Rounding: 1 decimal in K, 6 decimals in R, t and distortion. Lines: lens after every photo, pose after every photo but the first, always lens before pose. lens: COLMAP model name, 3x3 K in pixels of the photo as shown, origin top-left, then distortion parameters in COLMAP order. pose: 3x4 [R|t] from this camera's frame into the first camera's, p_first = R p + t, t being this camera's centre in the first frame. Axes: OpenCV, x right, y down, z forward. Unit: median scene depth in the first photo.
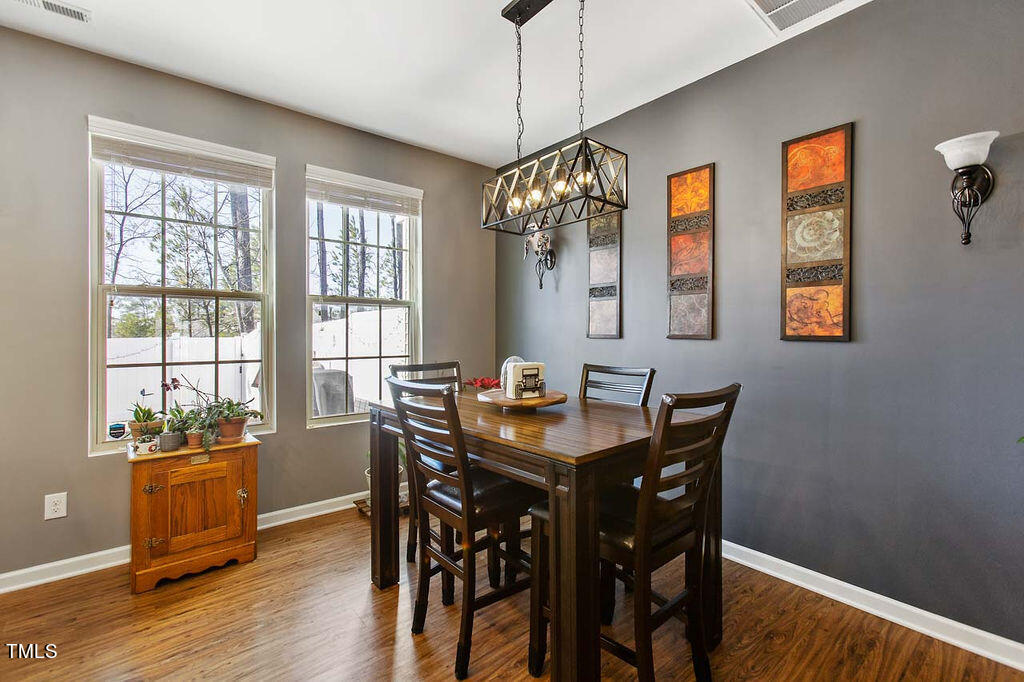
lens RADIAL K [[476.6, 0, 514.7], [0, 476.6, 327.4], [0, 0, 1]] dist [-0.001371, 0.000418]
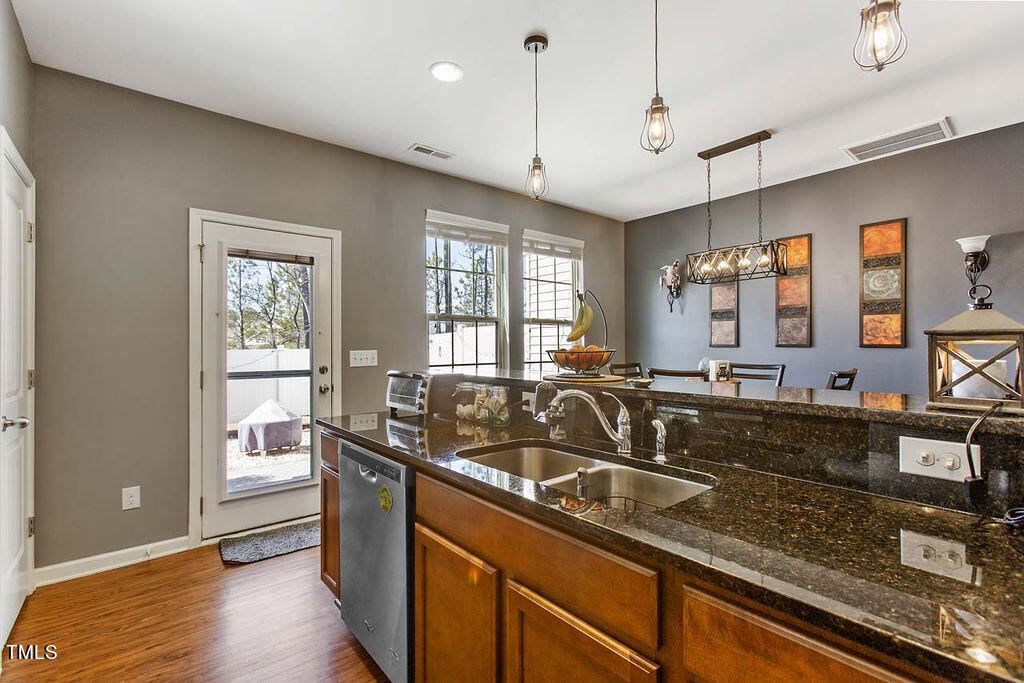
lens RADIAL K [[458.2, 0, 512.0], [0, 458.2, 341.5], [0, 0, 1]] dist [-0.044680, 0.009027]
pose [[0.999288, -0.001185, -0.037714, -0.495451], [0.001302, 0.999994, 0.003082, 0.000826], [0.037710, -0.003129, 0.999284, -0.494748]]
